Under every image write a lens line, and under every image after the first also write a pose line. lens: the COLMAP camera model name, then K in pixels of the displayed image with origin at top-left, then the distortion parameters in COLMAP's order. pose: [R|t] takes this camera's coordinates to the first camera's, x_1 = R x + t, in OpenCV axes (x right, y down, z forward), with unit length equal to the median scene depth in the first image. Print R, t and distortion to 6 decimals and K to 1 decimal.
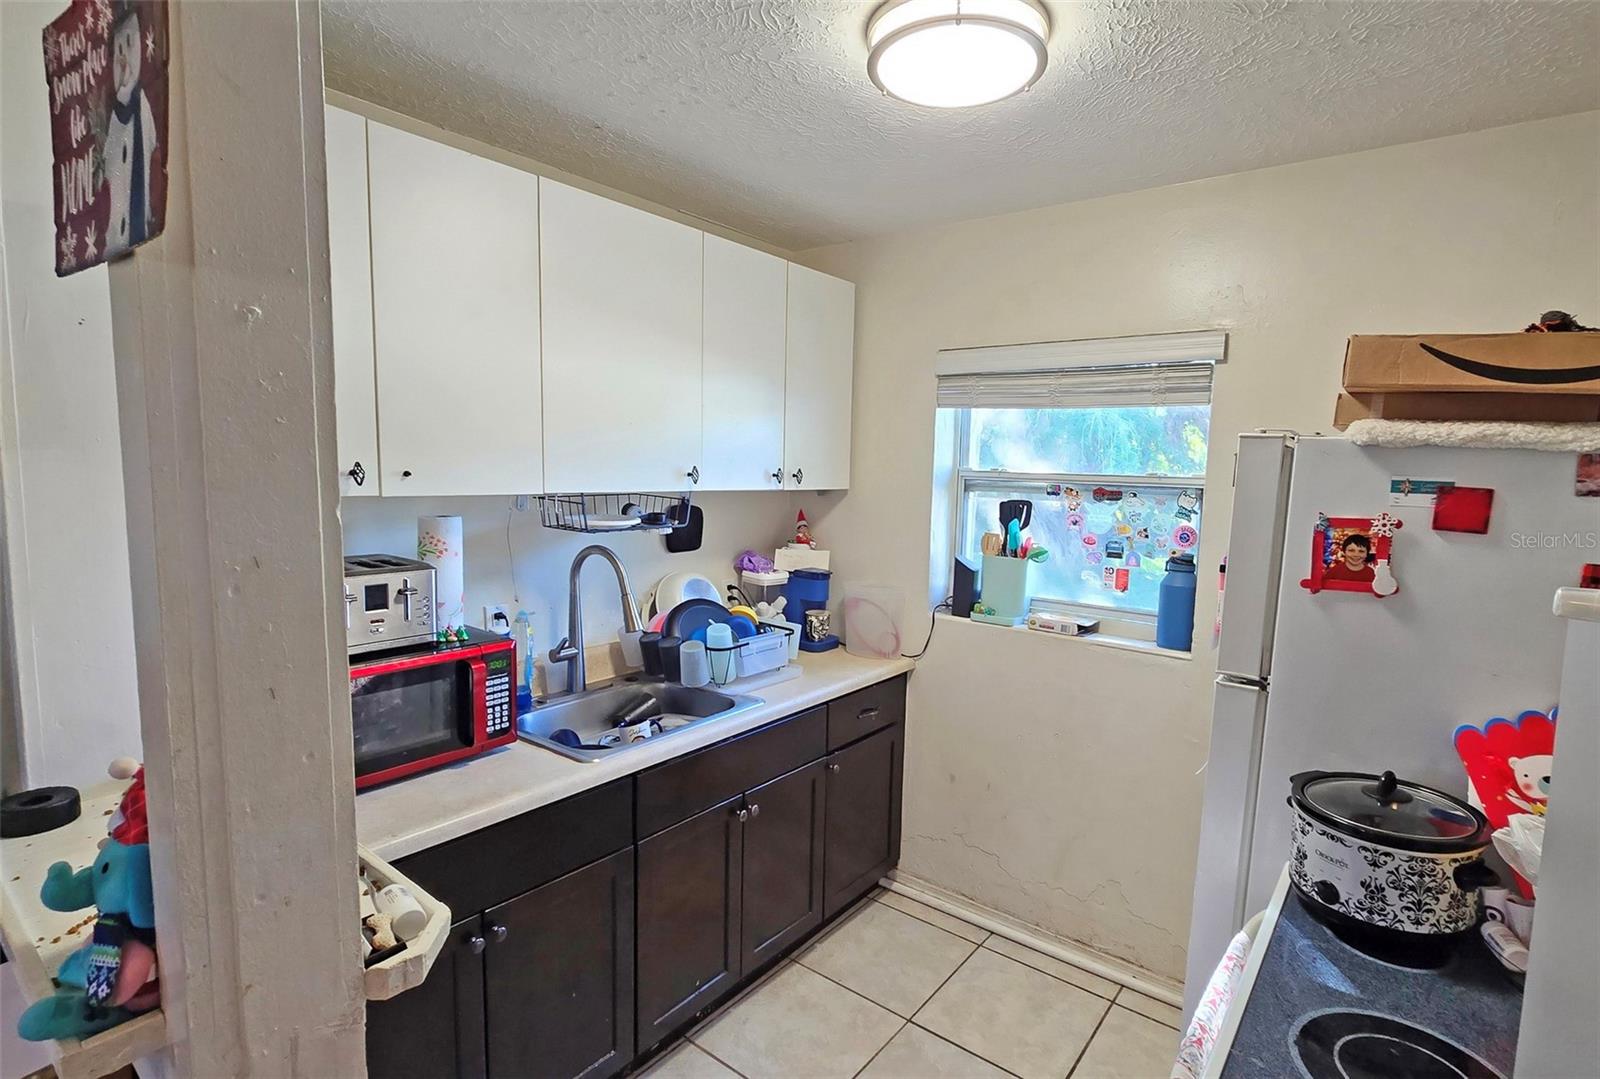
lens RADIAL K [[812.0, 0, 847.7], [0, 812.0, 551.8], [0, 0, 1]] dist [0.004173, 0.001262]
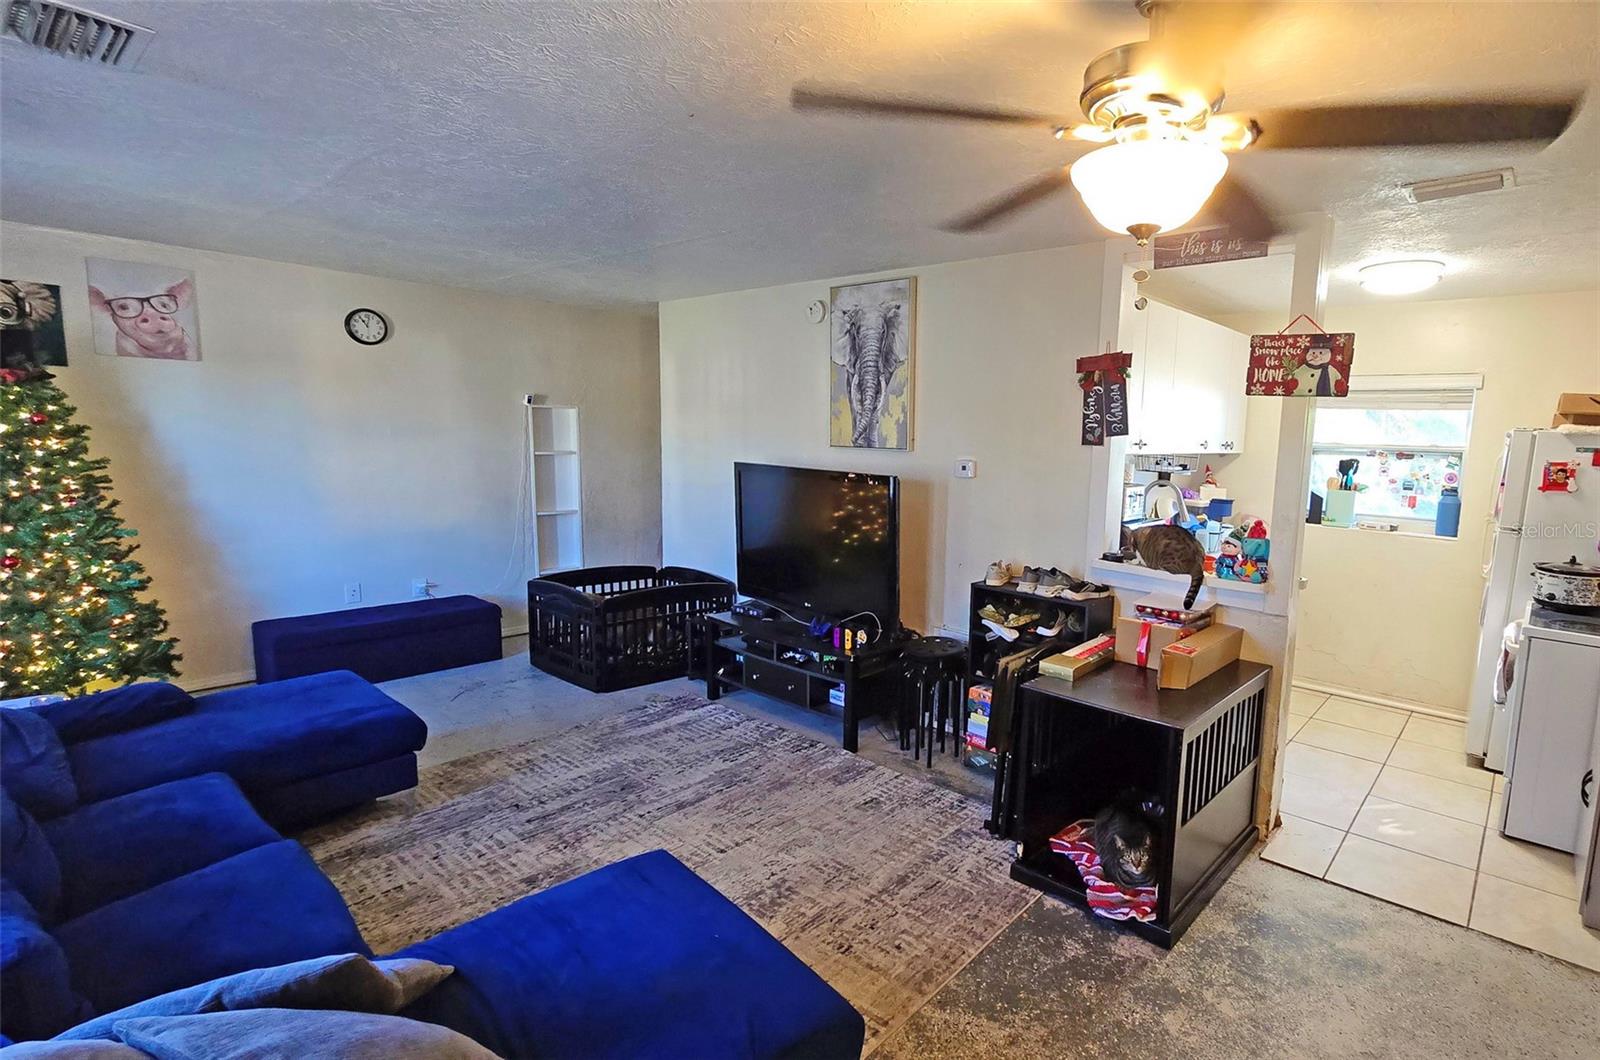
lens RADIAL K [[785.1, 0, 961.6], [0, 785.1, 537.5], [0, 0, 1]] dist [-0.001271, -0.000144]
pose [[0.999694, 0.003906, -0.024419, -0.750894], [-0.003343, 0.999729, 0.023043, 0.090169], [0.024503, -0.022954, 0.999436, -0.951620]]
